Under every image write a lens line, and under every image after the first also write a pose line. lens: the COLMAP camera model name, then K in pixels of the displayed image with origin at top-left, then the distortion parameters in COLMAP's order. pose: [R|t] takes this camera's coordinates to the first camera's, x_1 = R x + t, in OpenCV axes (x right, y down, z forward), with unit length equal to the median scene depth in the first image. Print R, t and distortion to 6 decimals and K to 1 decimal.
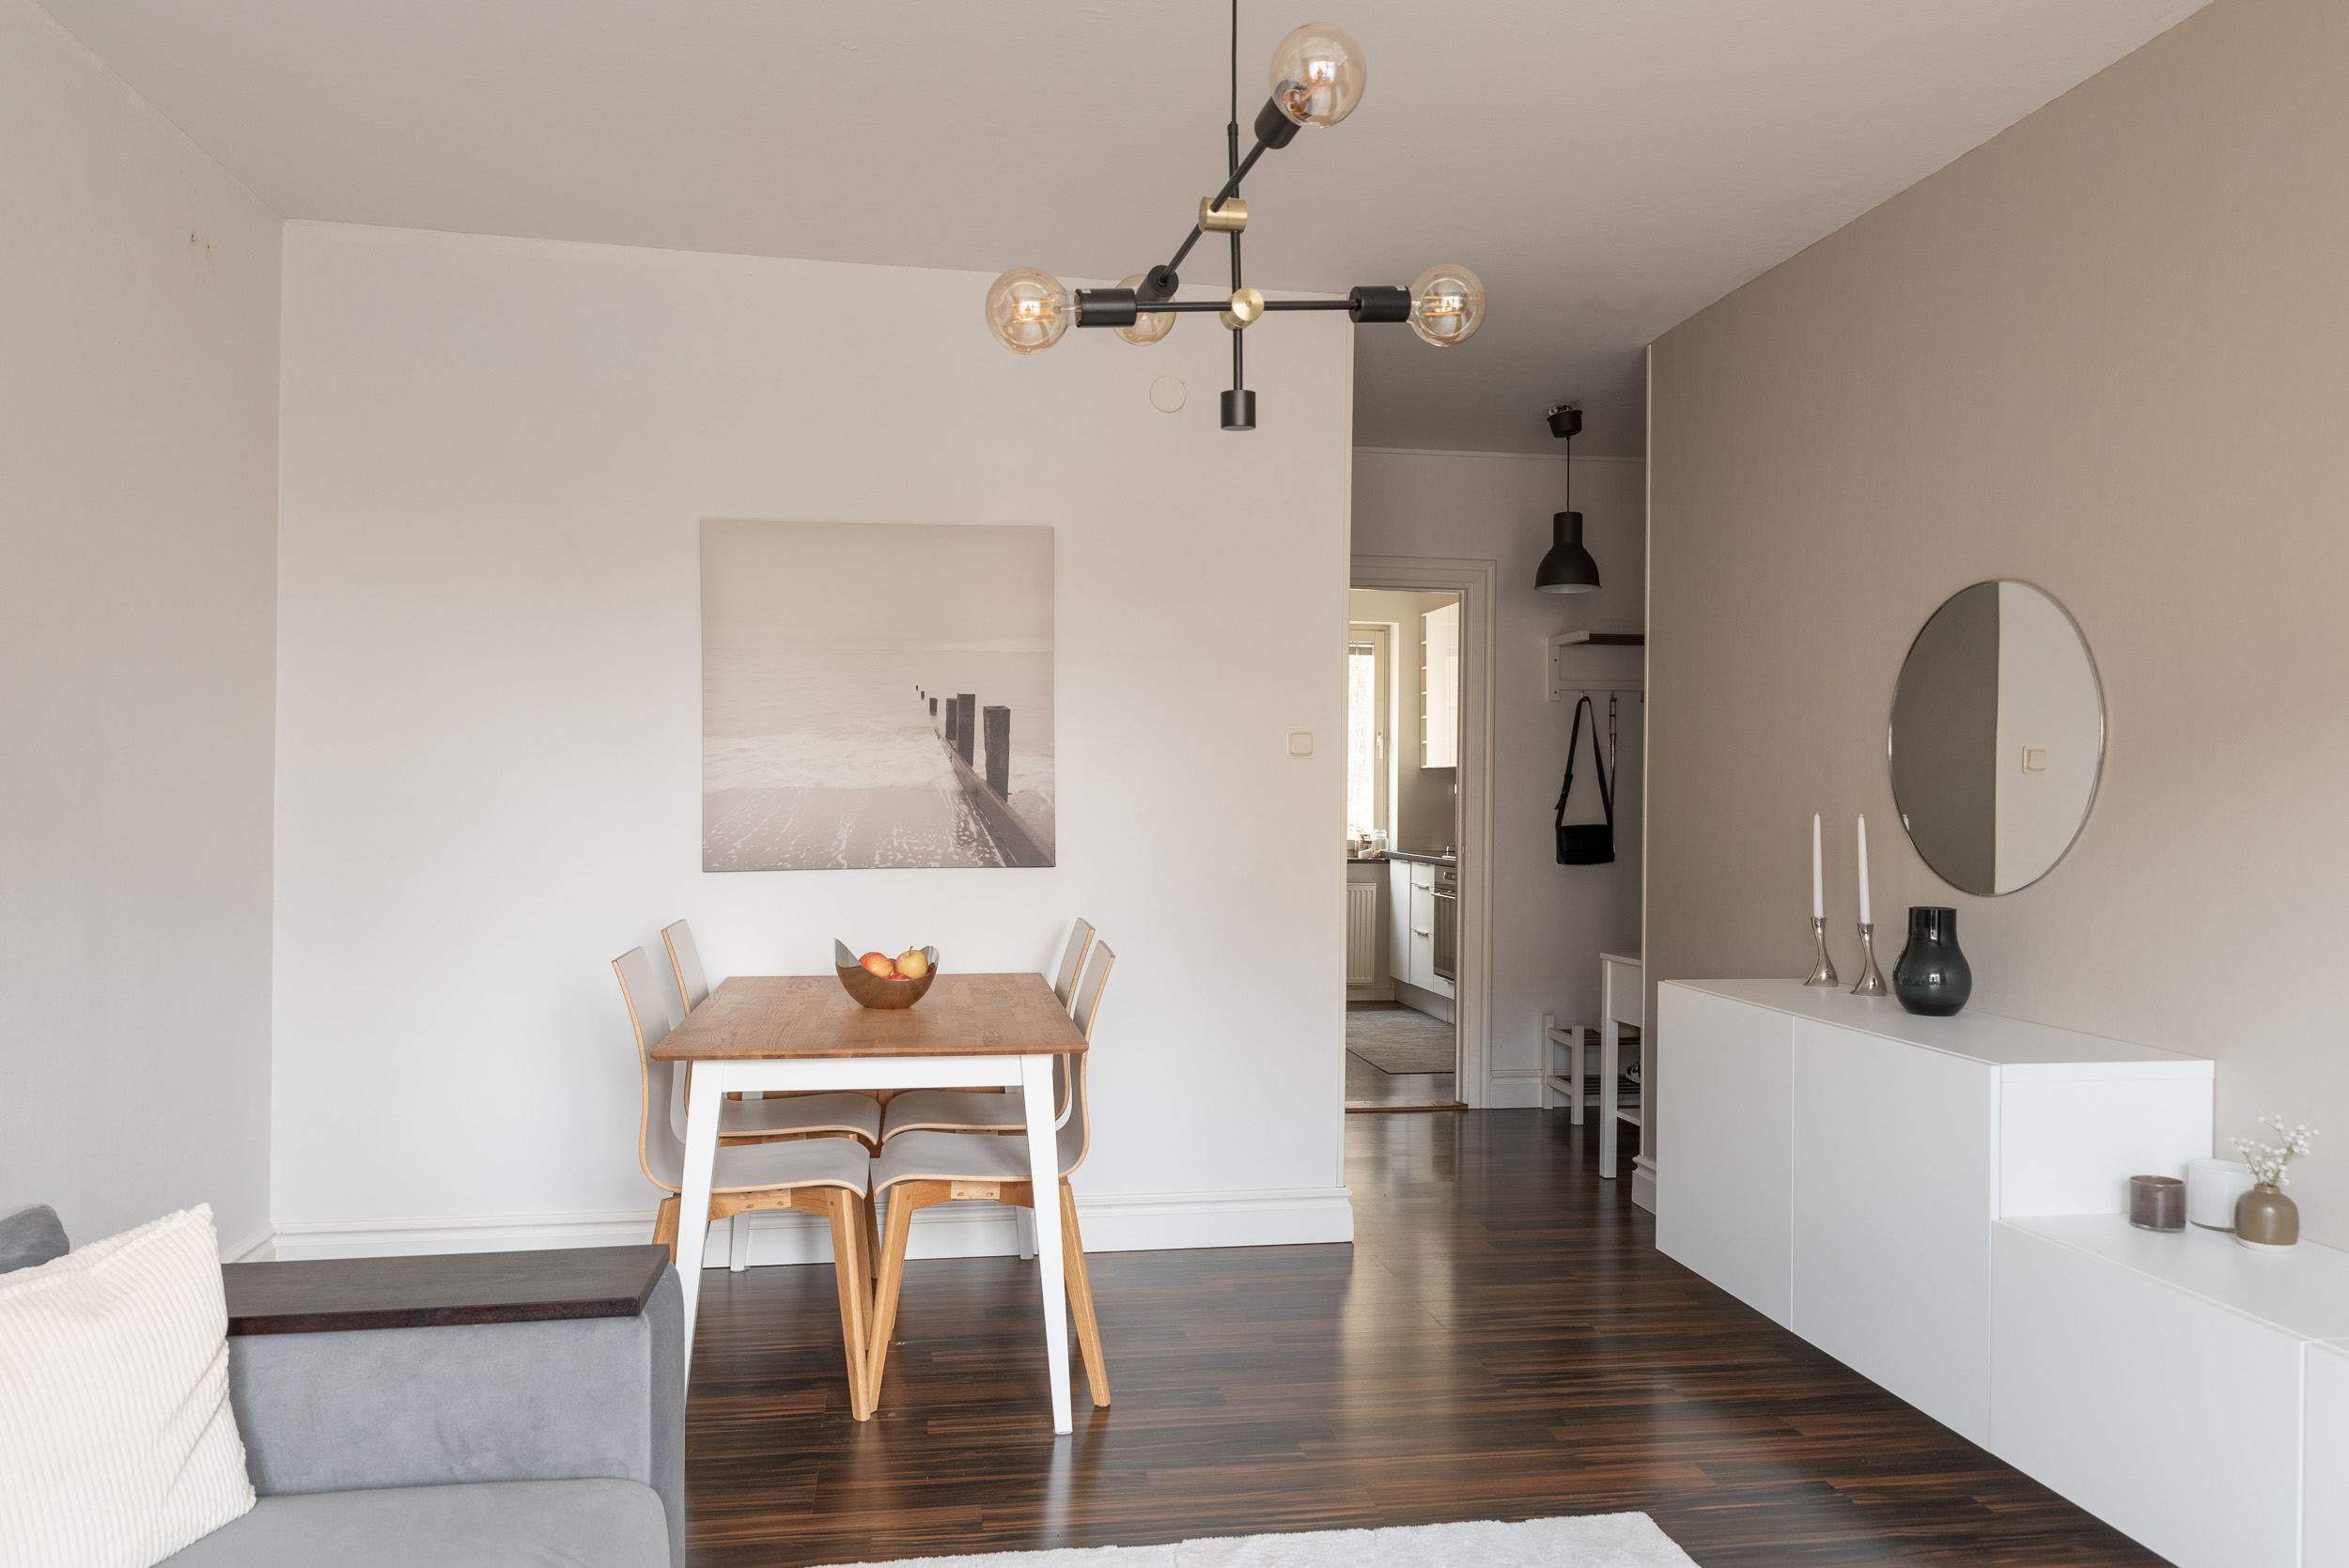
lens RADIAL K [[1590.2, 0, 1160.8], [0, 1590.2, 786.9], [0, 0, 1]] dist [0.013879, 0.000654]
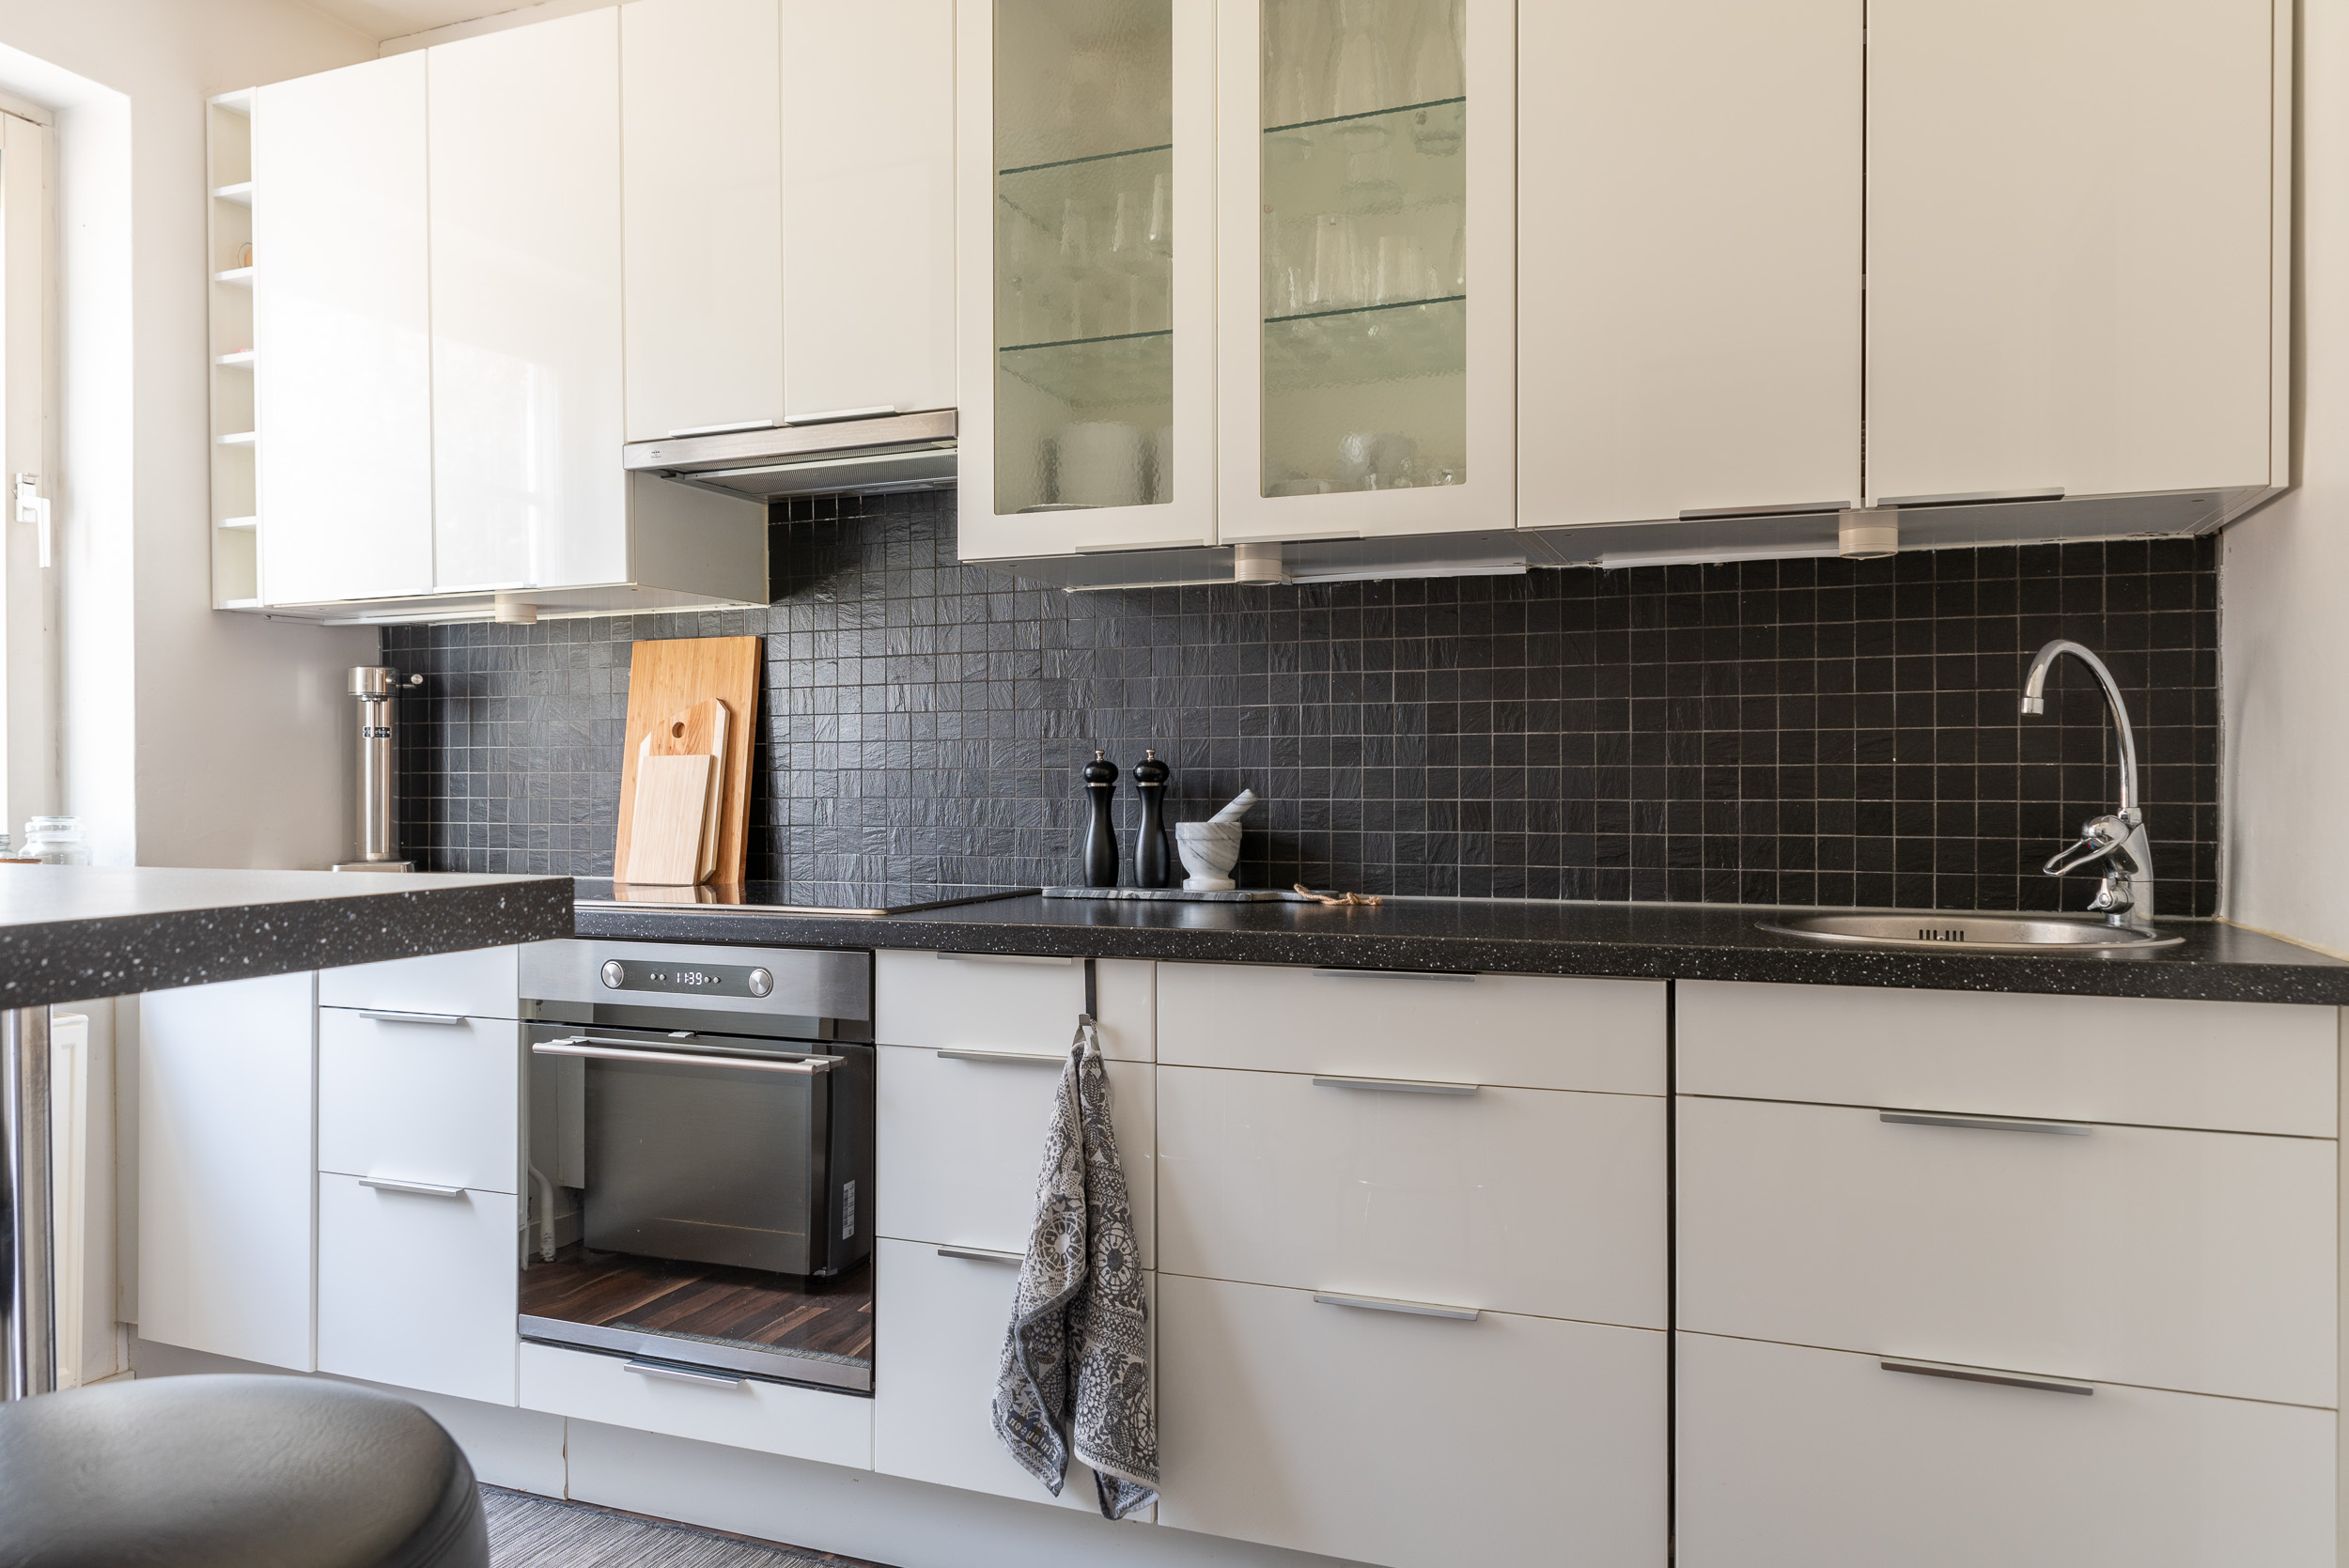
lens RADIAL K [[1590.2, 0, 1160.8], [0, 1590.2, 786.9], [0, 0, 1]] dist [0.013879, 0.000654]
pose [[0.529164, -0.007515, 0.848486, -0.000259], [-0.000387, 0.999959, 0.009098, 0.019464], [-0.848519, -0.005143, 0.529140, 0.700332]]
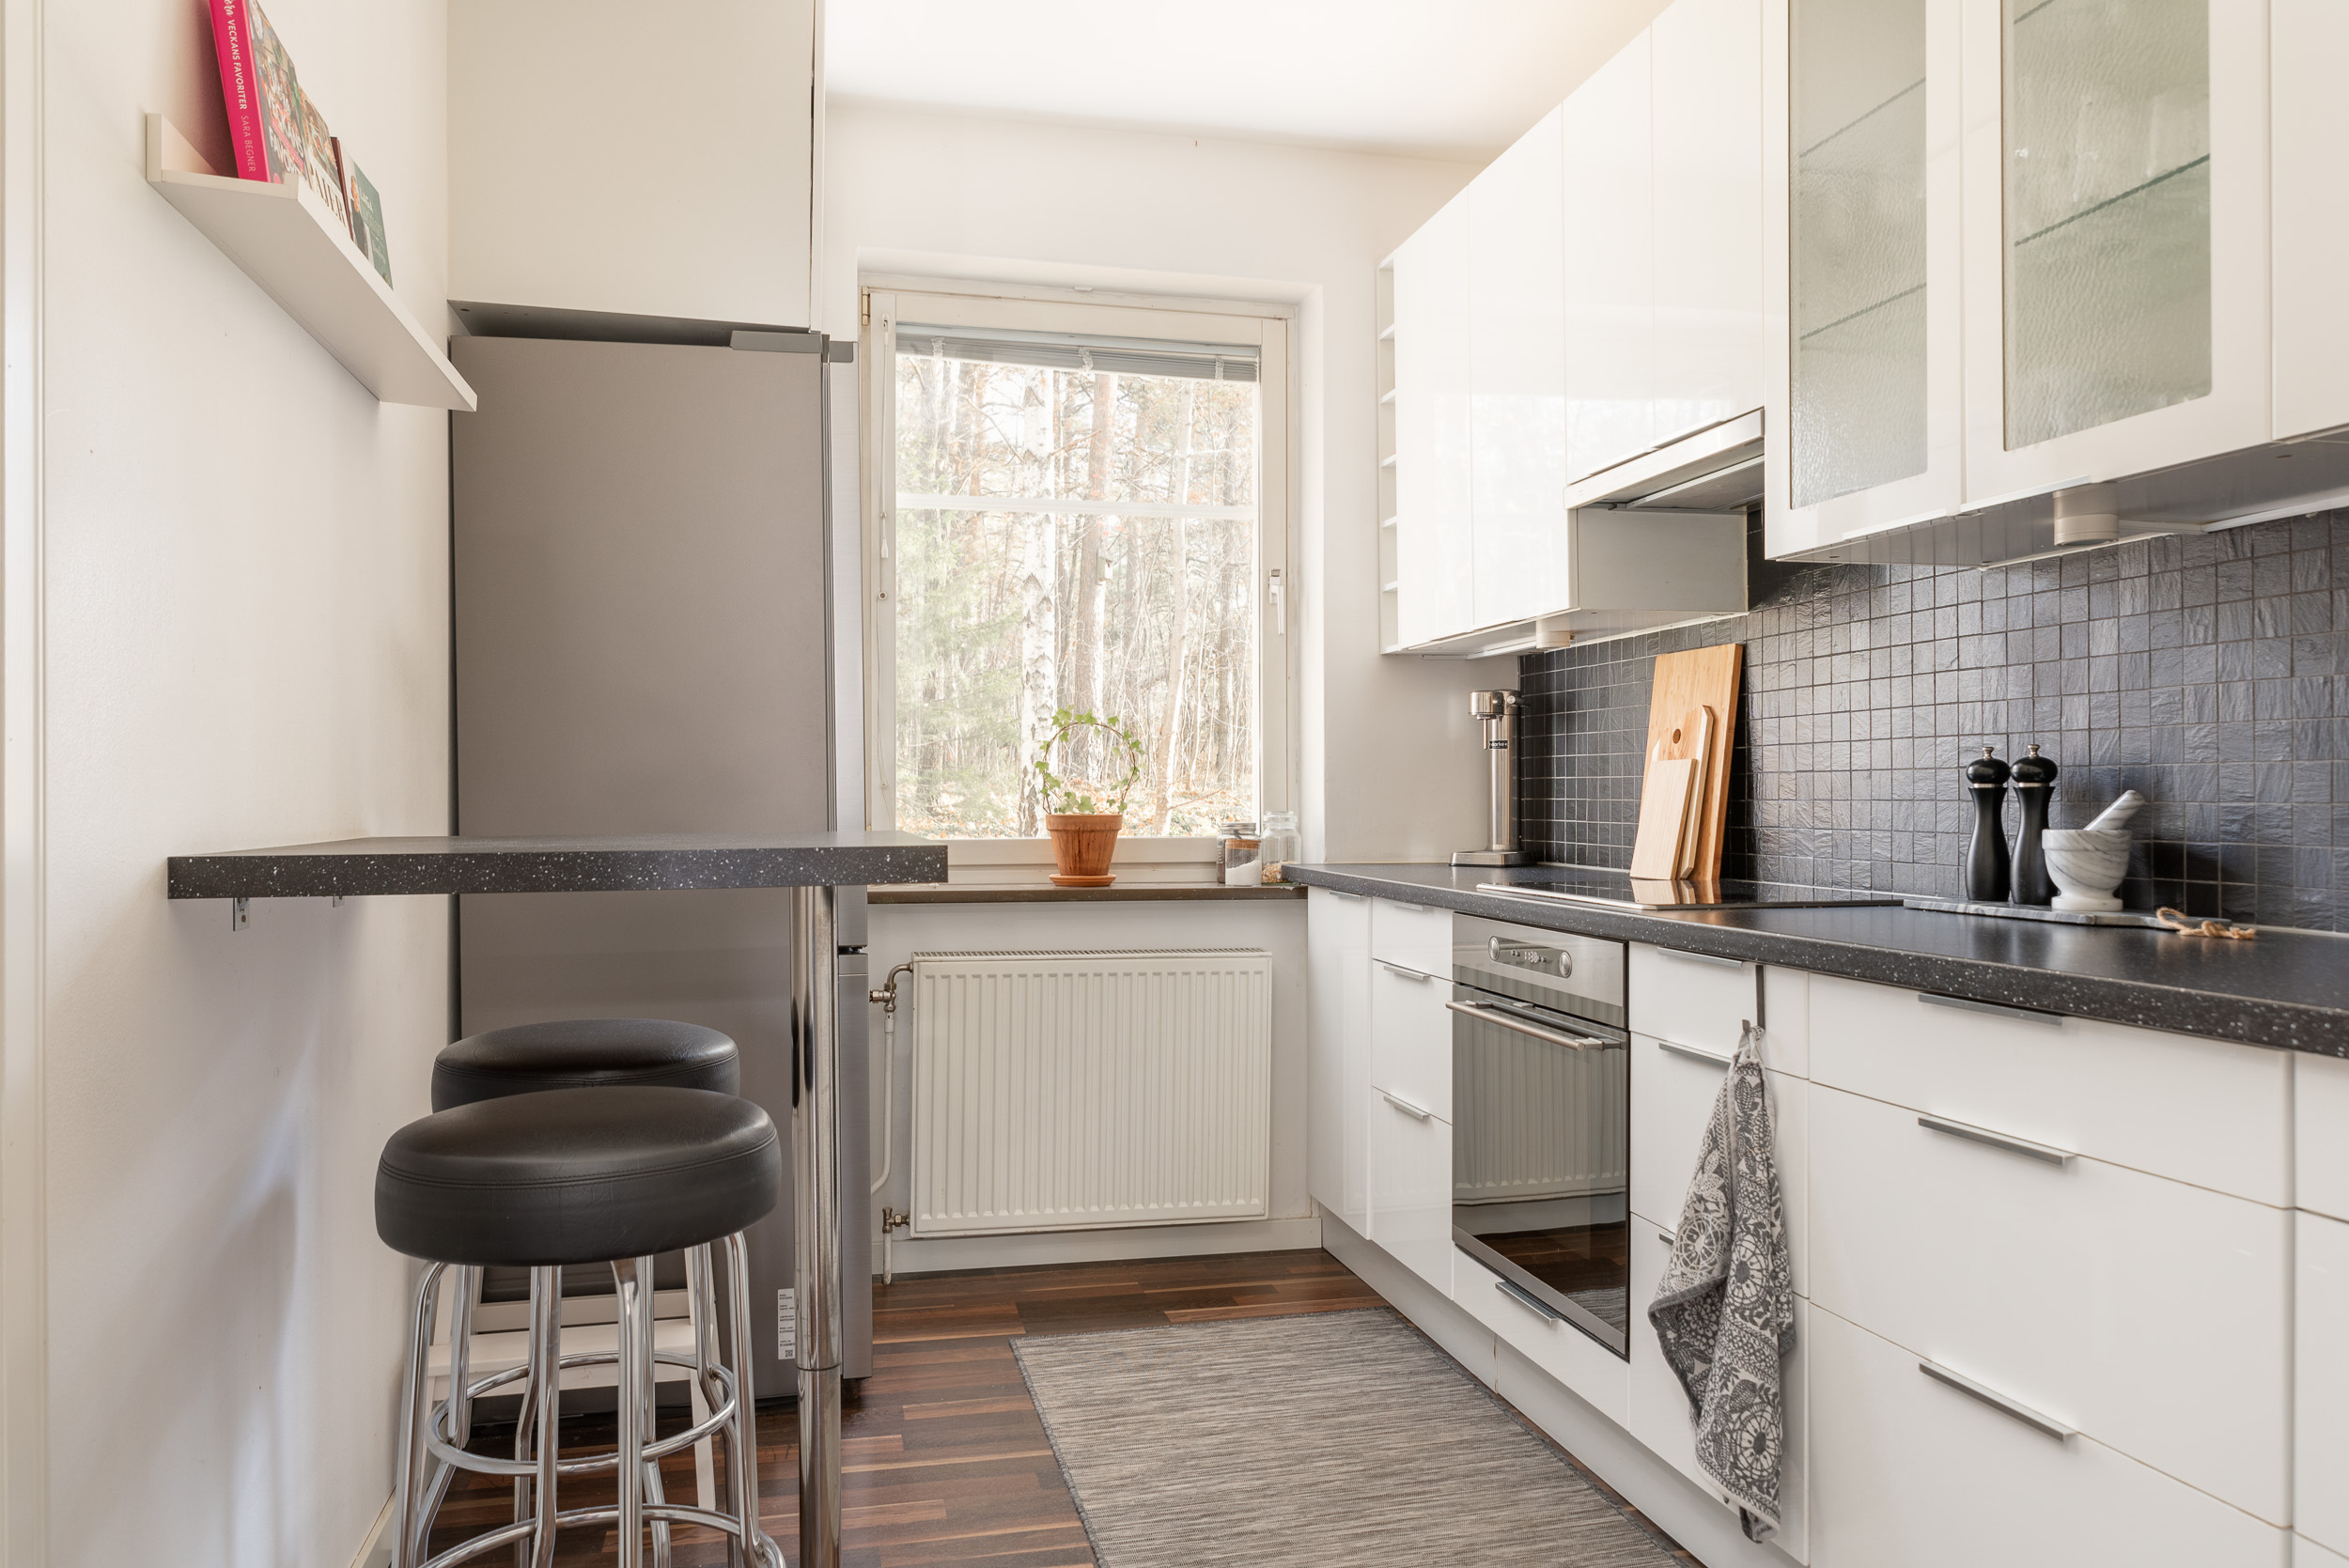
lens RADIAL K [[1590.2, 0, 1160.8], [0, 1590.2, 786.9], [0, 0, 1]] dist [0.013879, 0.000654]
pose [[0.997519, -0.007800, 0.069962, 0.082012], [0.007634, 0.999967, 0.002637, 0.020147], [-0.069980, -0.002096, 0.997546, 0.620183]]
